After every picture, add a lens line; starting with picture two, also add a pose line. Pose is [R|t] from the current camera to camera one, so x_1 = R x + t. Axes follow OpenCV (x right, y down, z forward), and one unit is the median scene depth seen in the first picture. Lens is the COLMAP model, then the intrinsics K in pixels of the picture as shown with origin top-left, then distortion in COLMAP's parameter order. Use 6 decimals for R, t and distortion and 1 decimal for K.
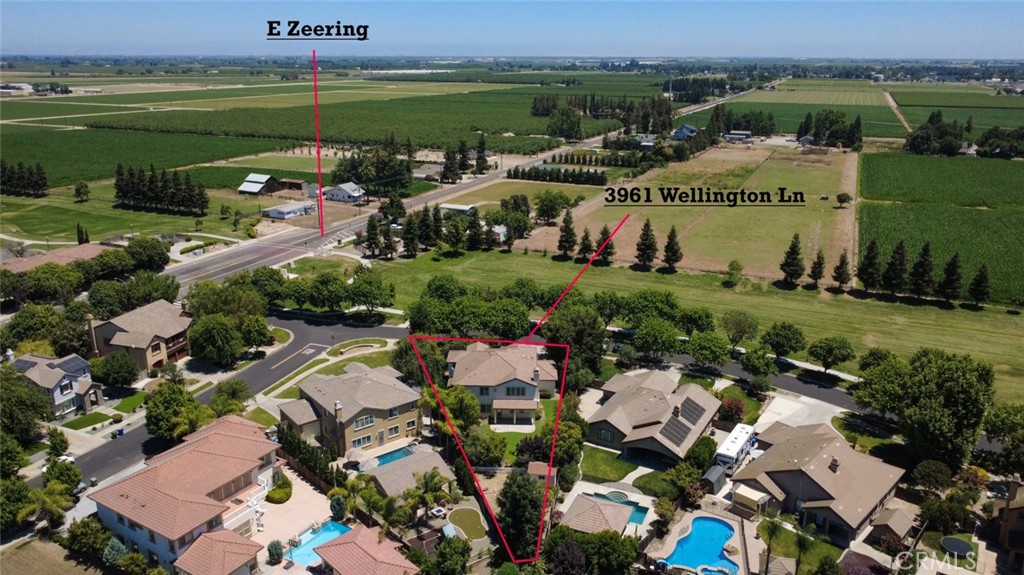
lens RADIAL K [[745.1, 0, 514.5], [0, 745.1, 286.1], [0, 0, 1]] dist [0.001818, -0.006517]
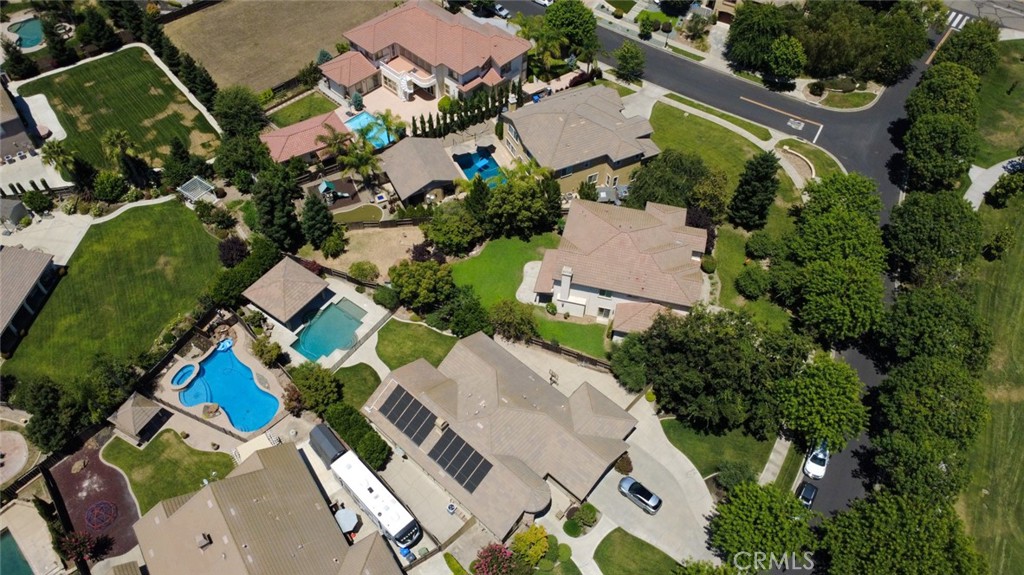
lens RADIAL K [[745.1, 0, 511.2], [0, 745.1, 283.7], [0, 0, 1]] dist [0.001818, -0.006517]
pose [[-0.214048, 0.753927, -0.621109, 0.320561], [-0.313475, 0.549199, 0.774670, -0.268543], [0.925158, 0.360519, 0.118782, 0.569688]]
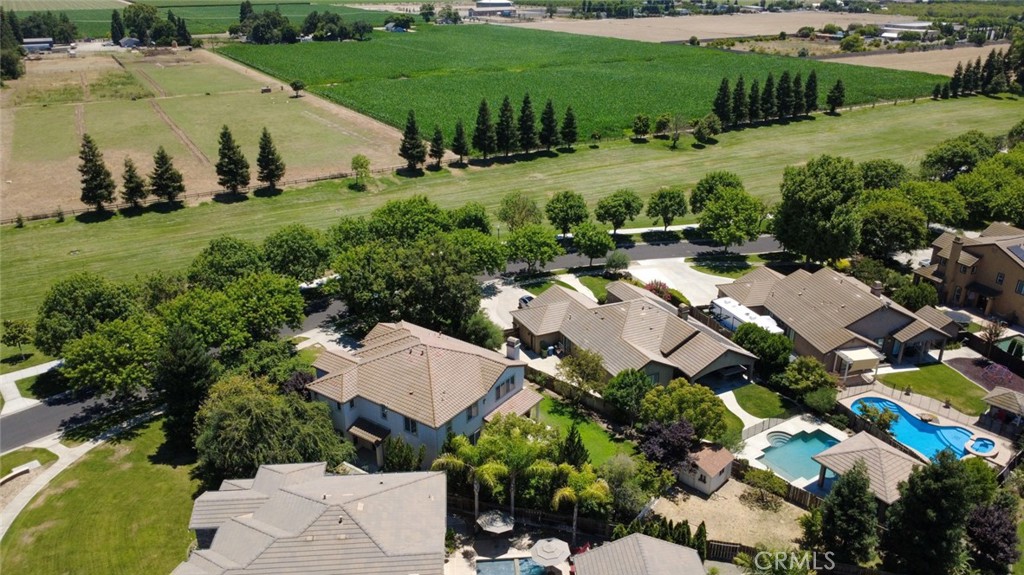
lens RADIAL K [[745.1, 0, 511.1], [0, 745.1, 288.3], [0, 0, 1]] dist [0.001818, -0.006517]
pose [[0.564438, -0.328813, 0.757161, -0.271290], [0.246013, 0.942566, 0.225934, -0.042431], [-0.787964, 0.058746, 0.612912, 0.410819]]
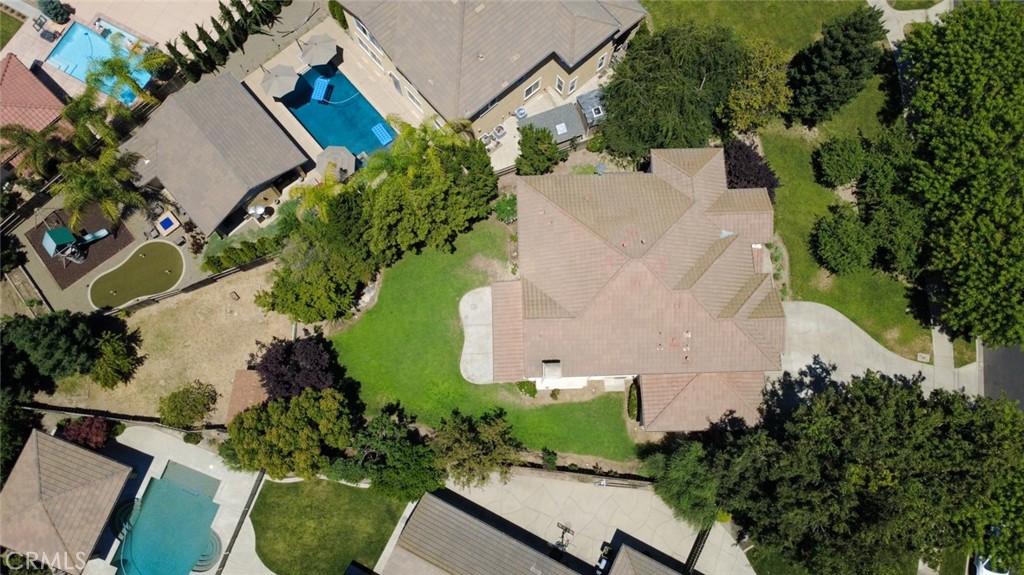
lens RADIAL K [[745.1, 0, 511.3], [0, 745.1, 295.2], [0, 0, 1]] dist [0.001818, -0.006517]
pose [[0.047174, 0.970606, -0.236007, 0.053968], [-0.309681, 0.238840, 0.920355, -0.158130], [0.949670, 0.029670, 0.311845, 0.561912]]
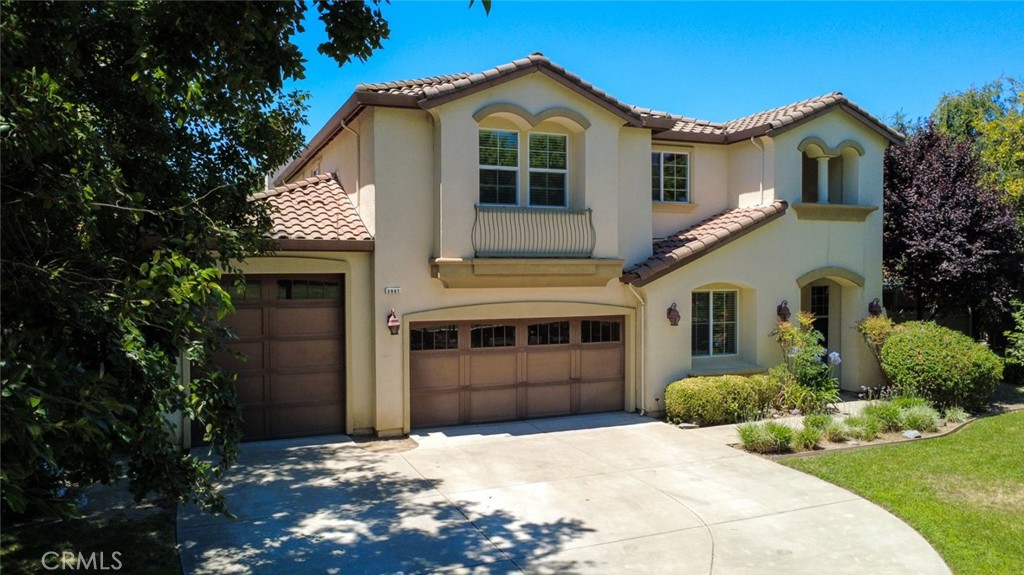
lens RADIAL K [[745.1, 0, 522.0], [0, 745.1, 279.9], [0, 0, 1]] dist [0.001818, -0.006517]
pose [[-0.909237, 0.013015, -0.416076, 0.036691], [-0.116960, 0.951262, 0.285345, 0.053833], [0.399511, 0.308110, -0.863400, 0.805538]]
